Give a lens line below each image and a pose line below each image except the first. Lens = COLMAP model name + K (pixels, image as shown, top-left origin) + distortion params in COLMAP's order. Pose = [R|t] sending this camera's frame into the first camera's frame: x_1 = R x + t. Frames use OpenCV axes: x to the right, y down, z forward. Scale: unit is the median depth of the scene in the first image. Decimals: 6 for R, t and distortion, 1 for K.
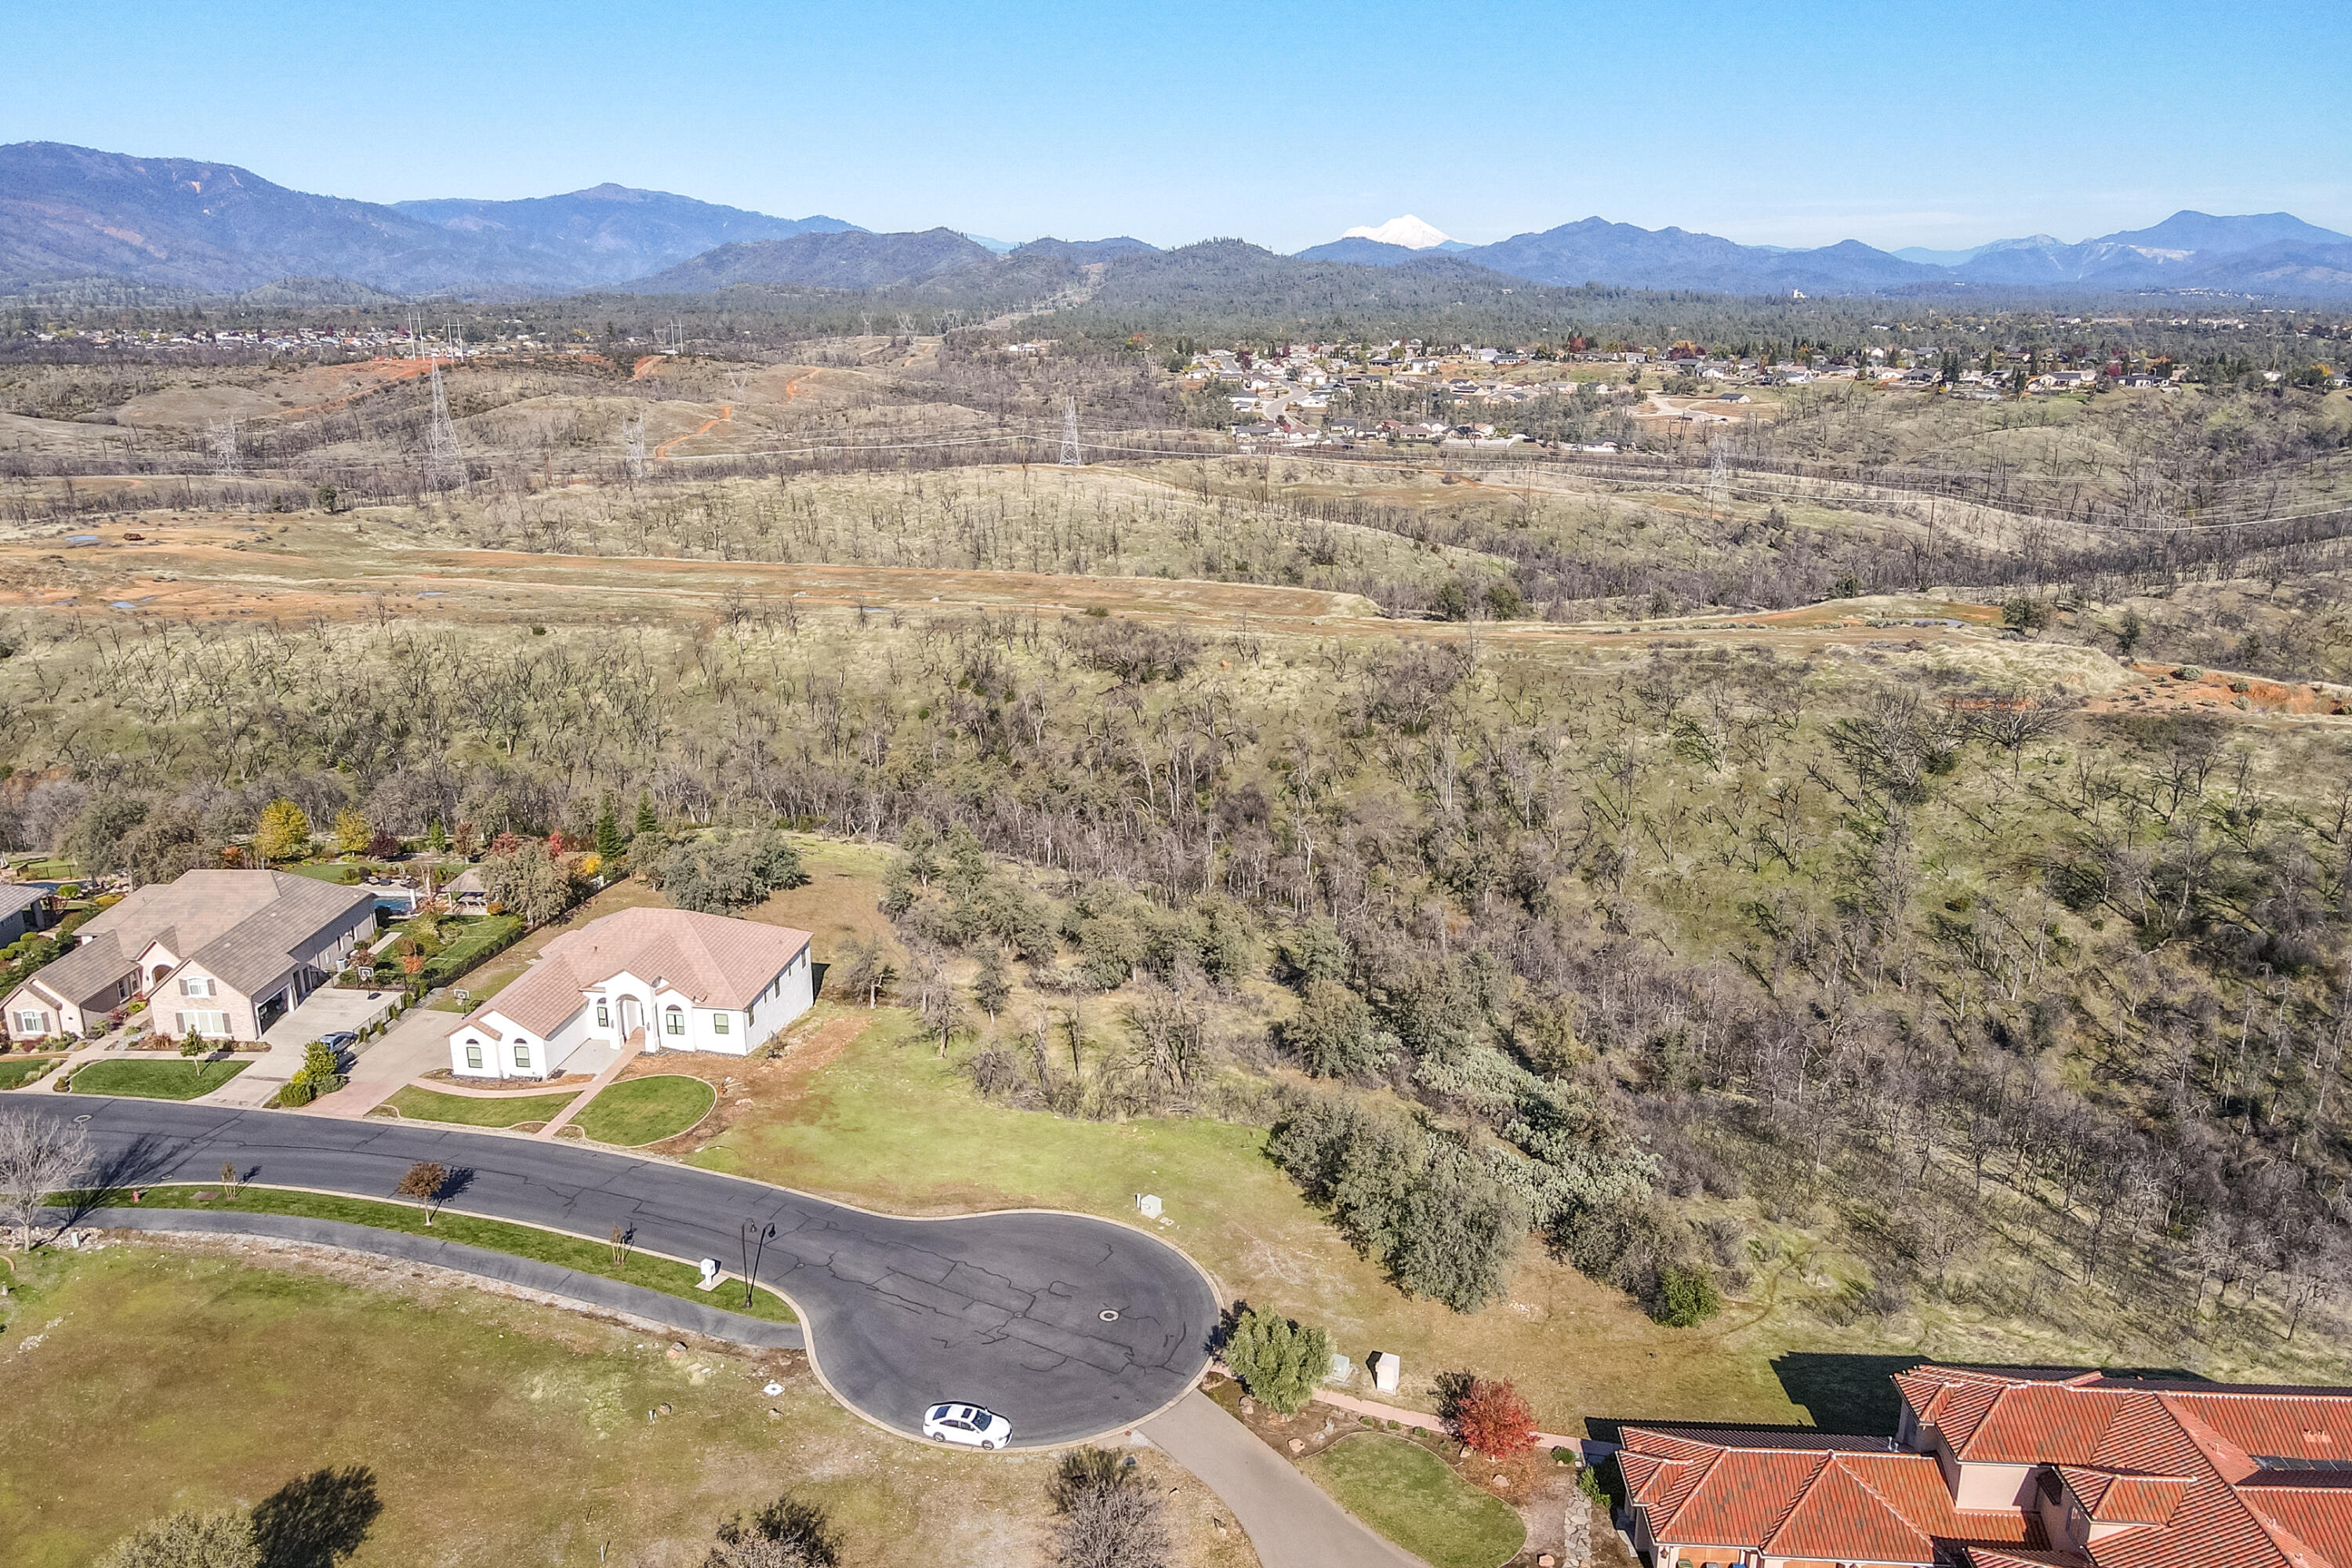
lens RADIAL K [[1726.8, 0, 1176.4], [0, 1726.8, 791.2], [0, 0, 1]] dist [-0.000637, 0.035763]
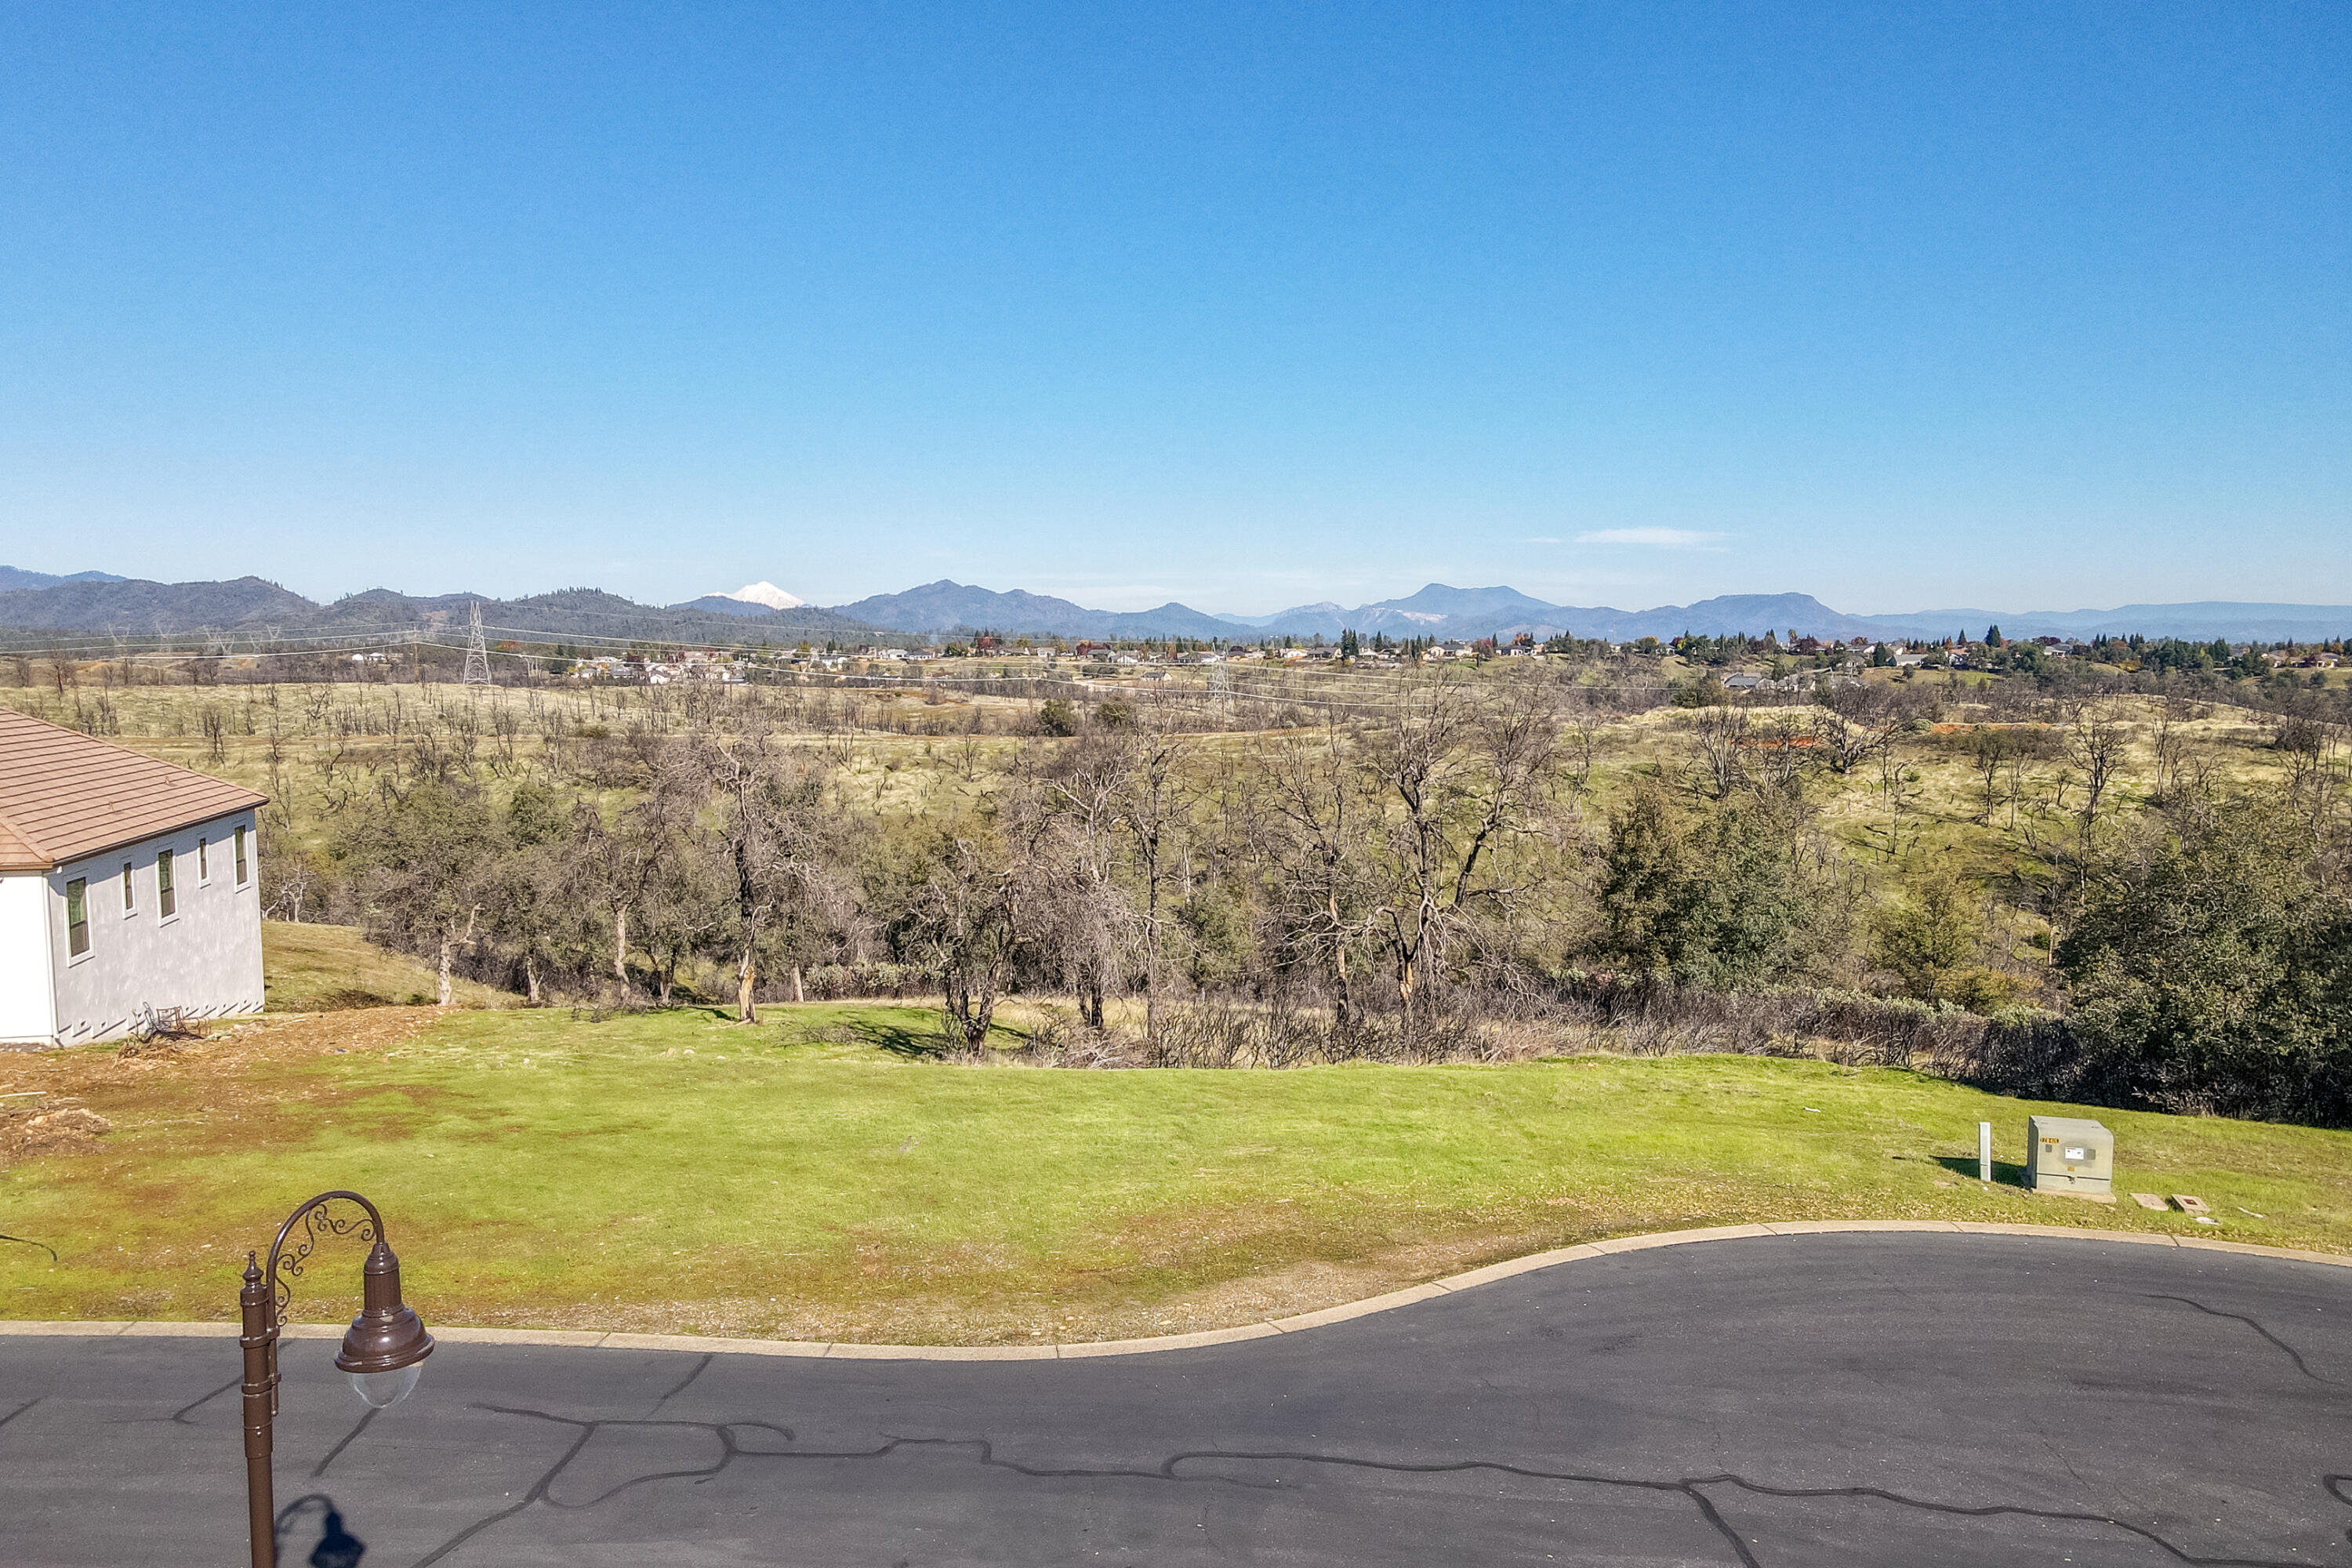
lens RADIAL K [[1726.8, 0, 1166.6], [0, 1726.8, 888.4], [0, 0, 1]] dist [-0.000637, 0.035763]
pose [[0.938032, -0.054931, 0.342167, -0.072933], [0.104532, 0.986219, -0.128242, 0.076225], [-0.330407, 0.156062, 0.930847, 0.280207]]
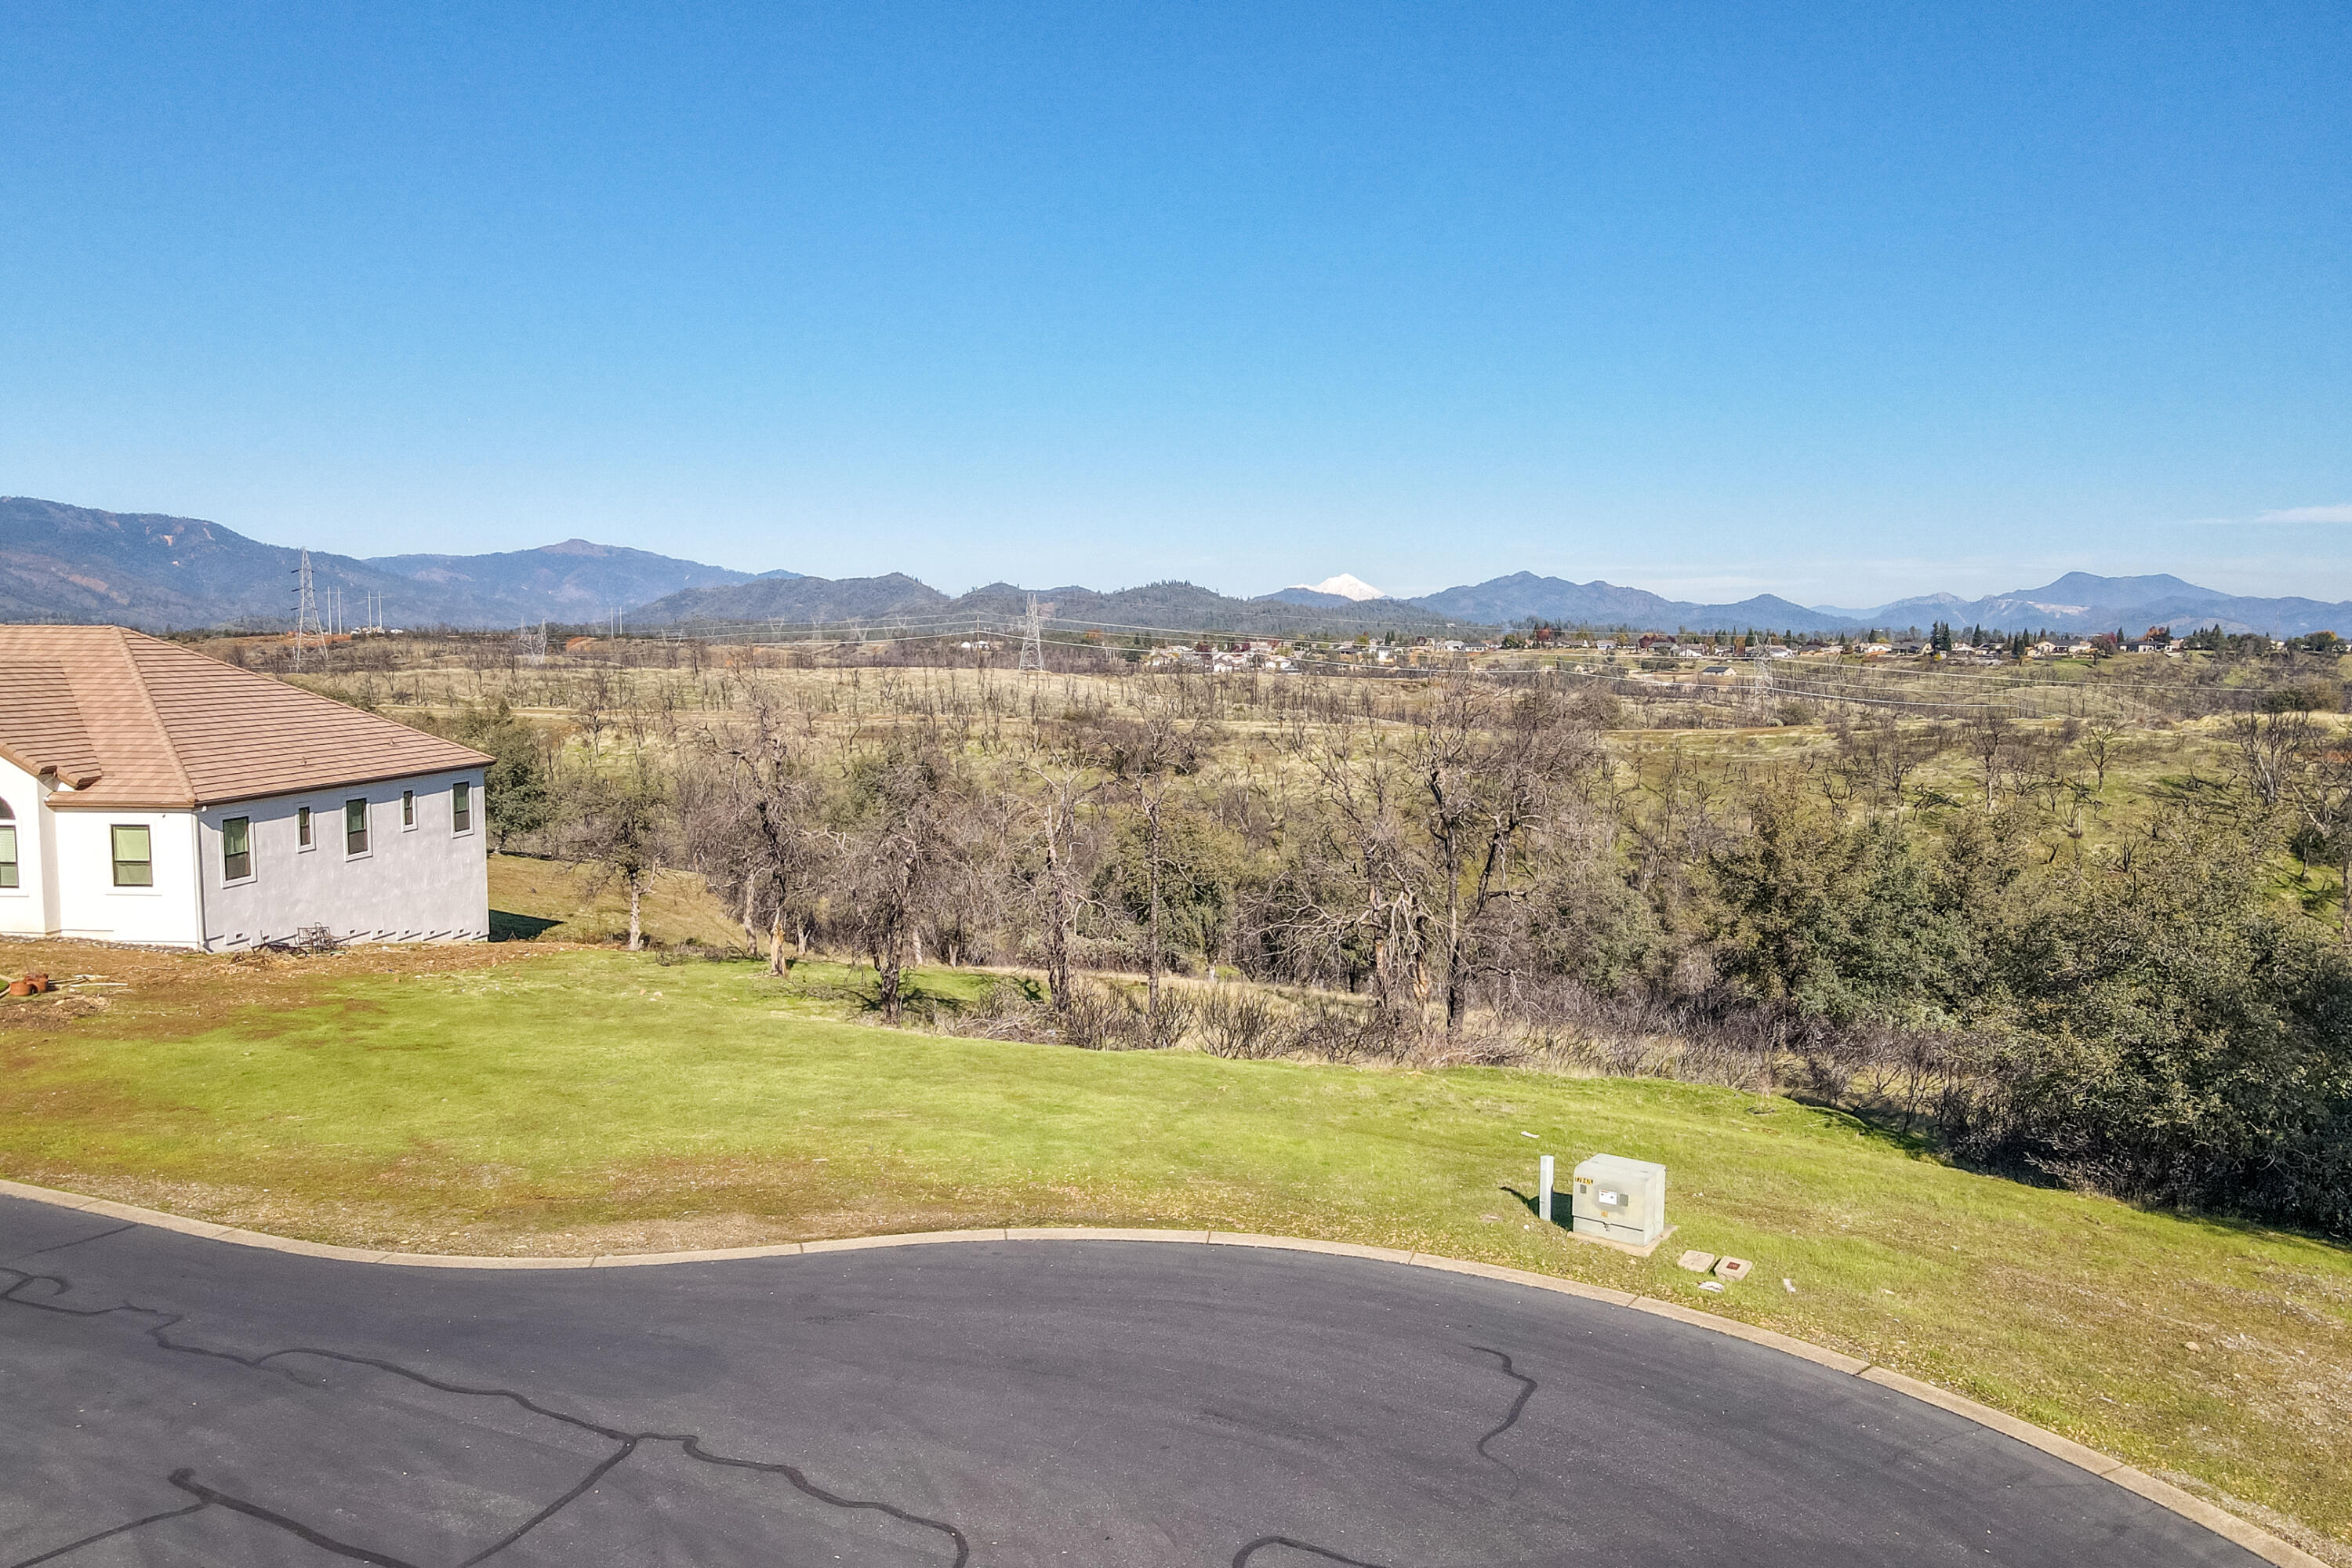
lens RADIAL K [[1726.8, 0, 1170.0], [0, 1726.8, 799.2], [0, 0, 1]] dist [-0.000637, 0.035763]
pose [[0.999638, -0.003176, 0.026723, -0.026254], [0.008252, 0.981351, -0.192049, 0.079856], [-0.025615, 0.192200, 0.981021, 0.269160]]
